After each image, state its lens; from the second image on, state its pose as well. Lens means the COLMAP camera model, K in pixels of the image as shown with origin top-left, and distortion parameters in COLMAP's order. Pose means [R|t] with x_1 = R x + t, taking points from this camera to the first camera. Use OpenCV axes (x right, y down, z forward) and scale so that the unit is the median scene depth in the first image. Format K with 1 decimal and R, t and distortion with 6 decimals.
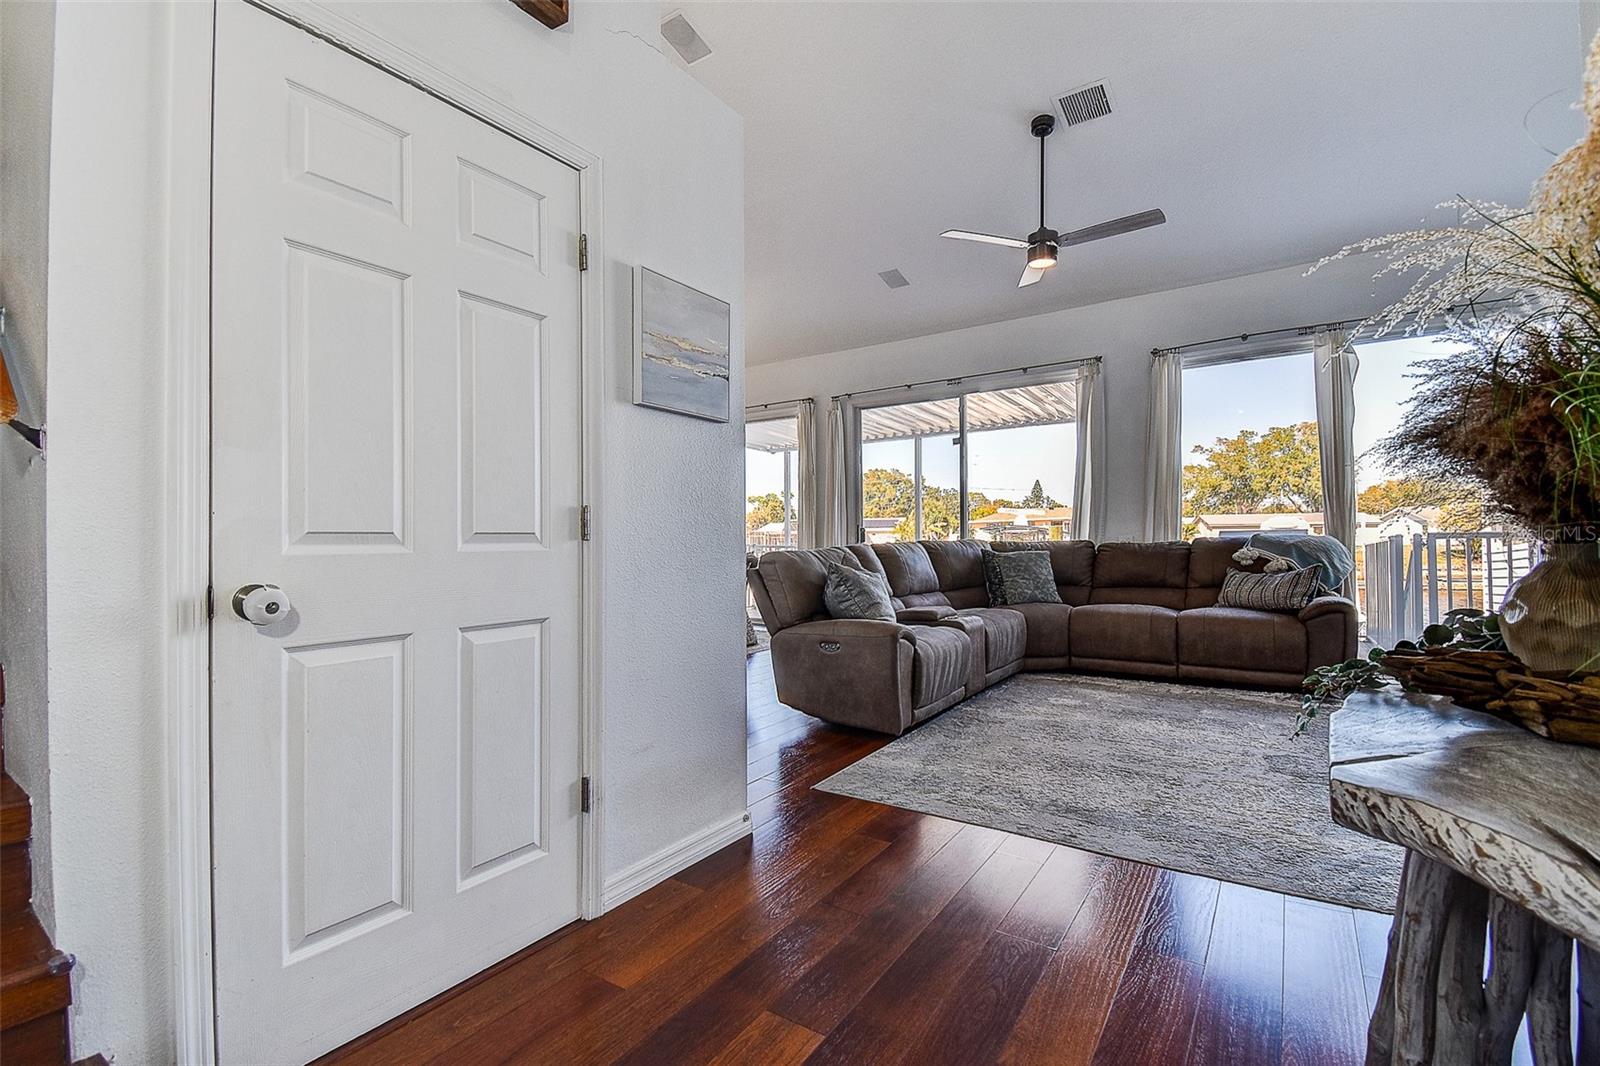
lens RADIAL K [[723.5, 0, 797.5], [0, 723.5, 530.7], [0, 0, 1]] dist [0.007880, -0.007932]
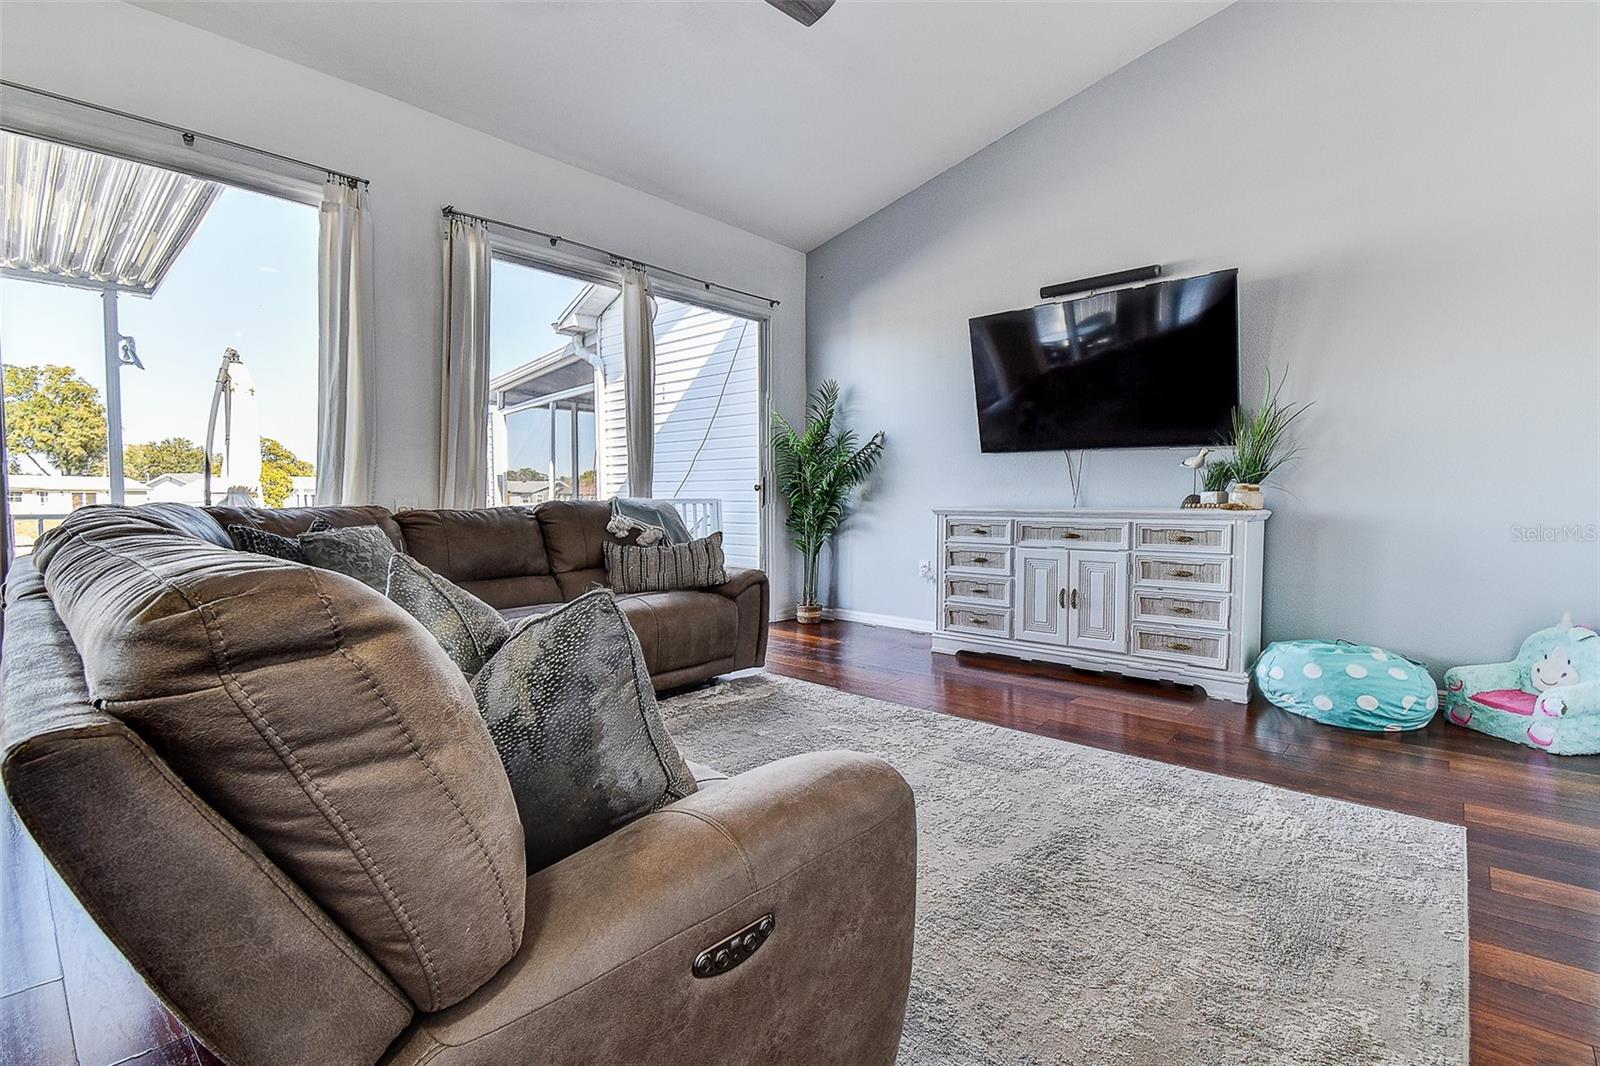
lens RADIAL K [[723.5, 0, 804.4], [0, 723.5, 534.6], [0, 0, 1]] dist [0.007880, -0.007932]
pose [[0.129131, -0.036746, 0.990946, -0.119713], [-0.012040, 0.999181, 0.038620, 0.010291], [-0.991554, -0.016918, 0.128583, 0.617749]]
